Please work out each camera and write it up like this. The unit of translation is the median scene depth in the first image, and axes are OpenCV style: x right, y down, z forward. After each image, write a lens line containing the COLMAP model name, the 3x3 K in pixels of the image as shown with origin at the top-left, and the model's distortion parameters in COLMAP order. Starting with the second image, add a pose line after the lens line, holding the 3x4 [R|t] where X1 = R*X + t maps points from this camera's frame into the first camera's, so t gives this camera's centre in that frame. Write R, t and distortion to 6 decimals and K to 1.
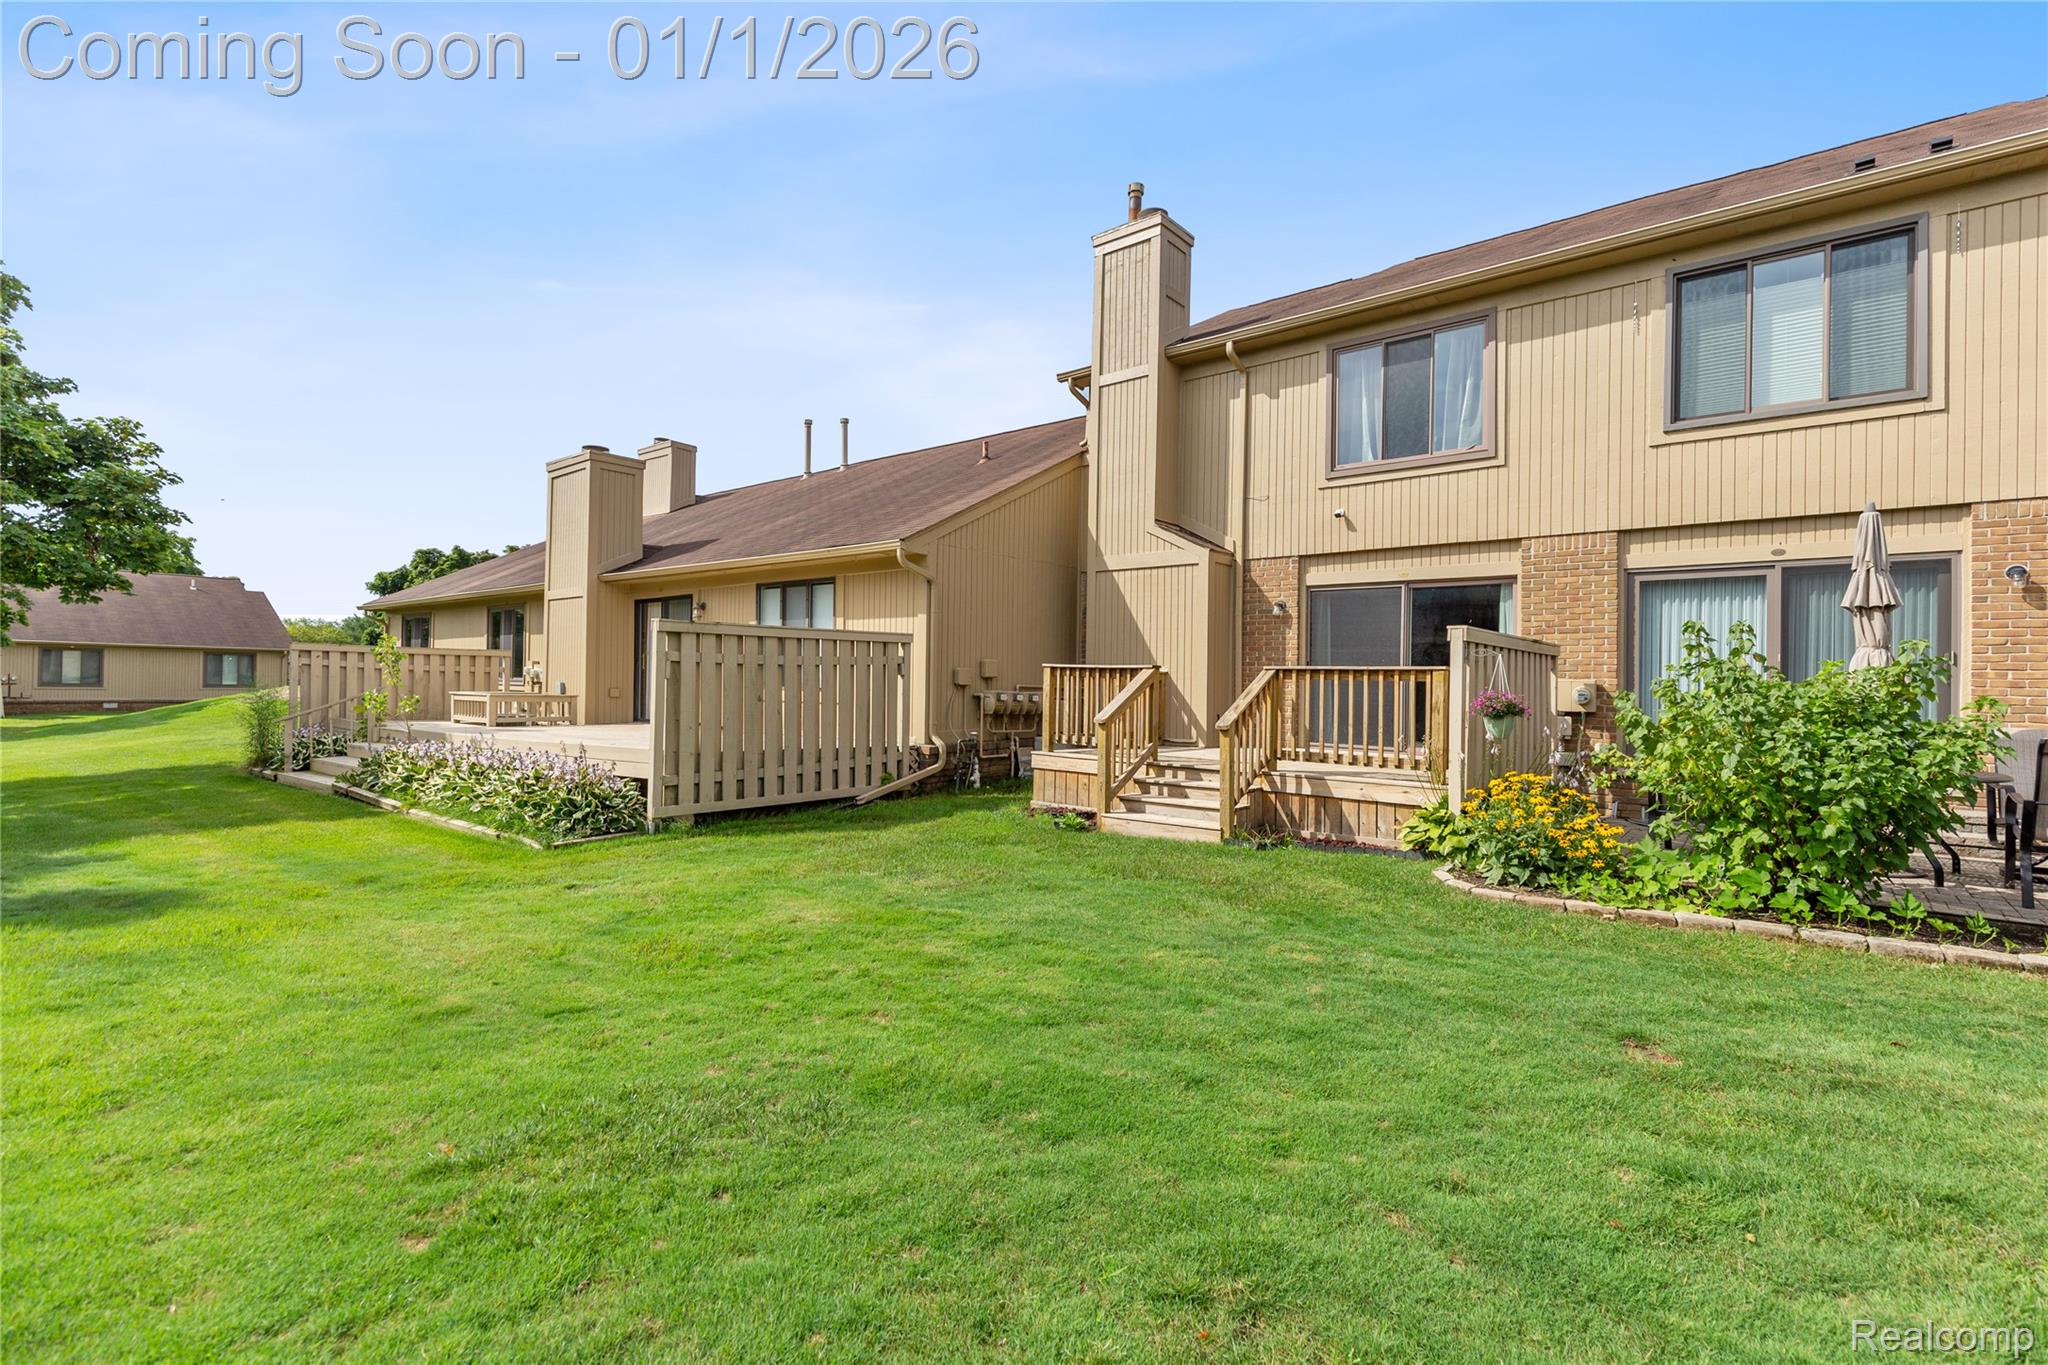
lens RADIAL K [[959.4, 0, 1024.0], [0, 959.4, 682.5], [0, 0, 1]] dist [0.000552, -0.000089]
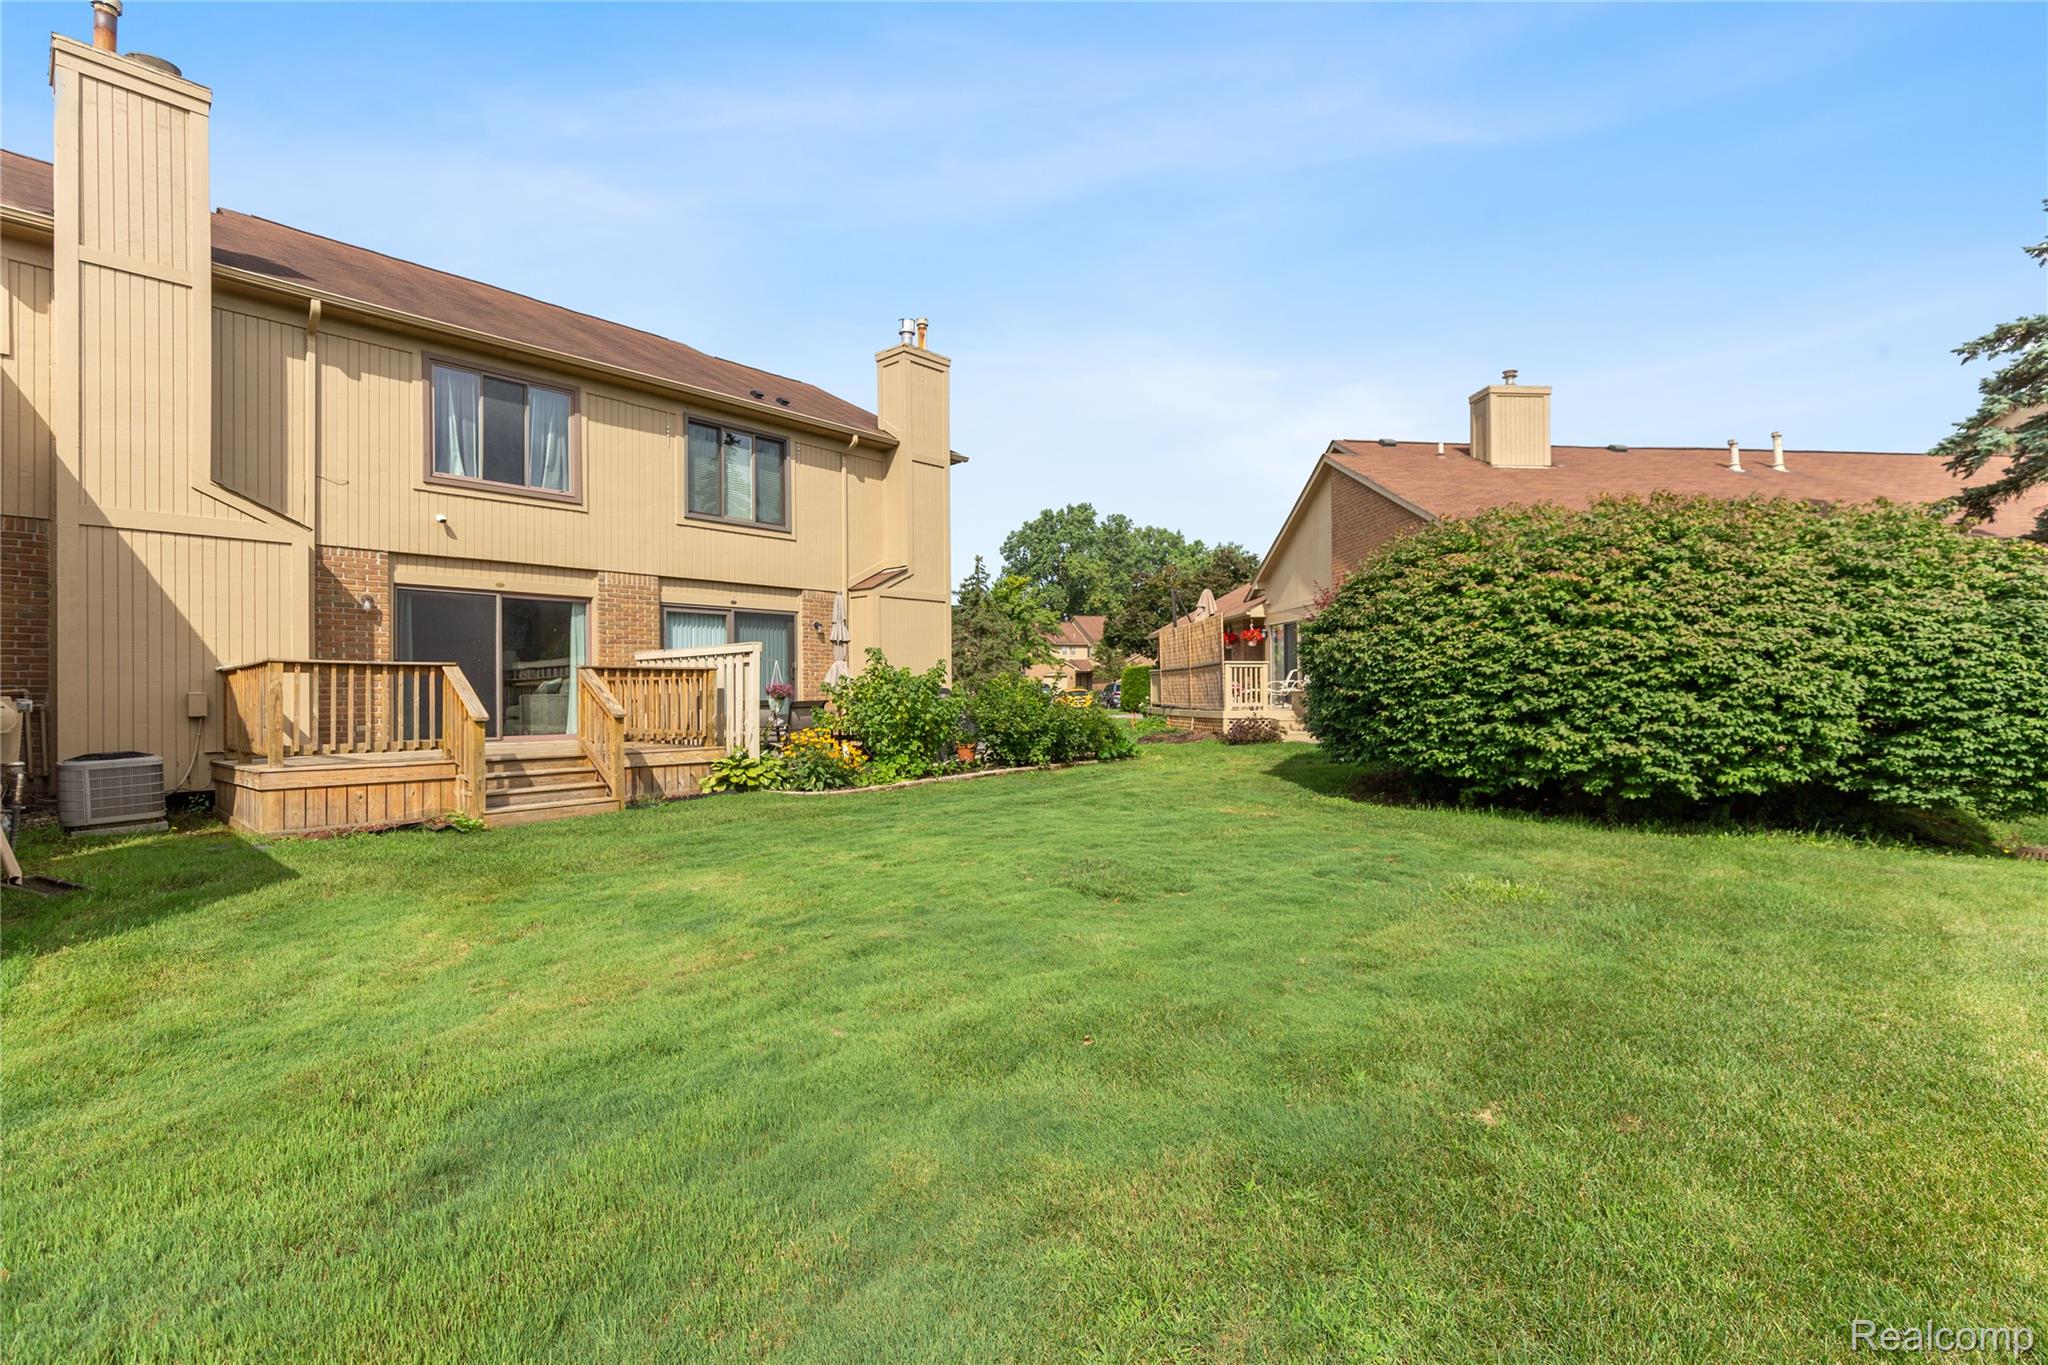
lens RADIAL K [[930.9, 0, 1046.6], [0, 930.9, 687.2], [0, 0, 1]] dist [0.004202, -0.000968]
pose [[0.003716, -0.006374, 0.999973, -0.680761], [0.017021, 0.999835, 0.006310, 0.011680], [-0.999848, 0.016997, 0.003824, 0.338586]]
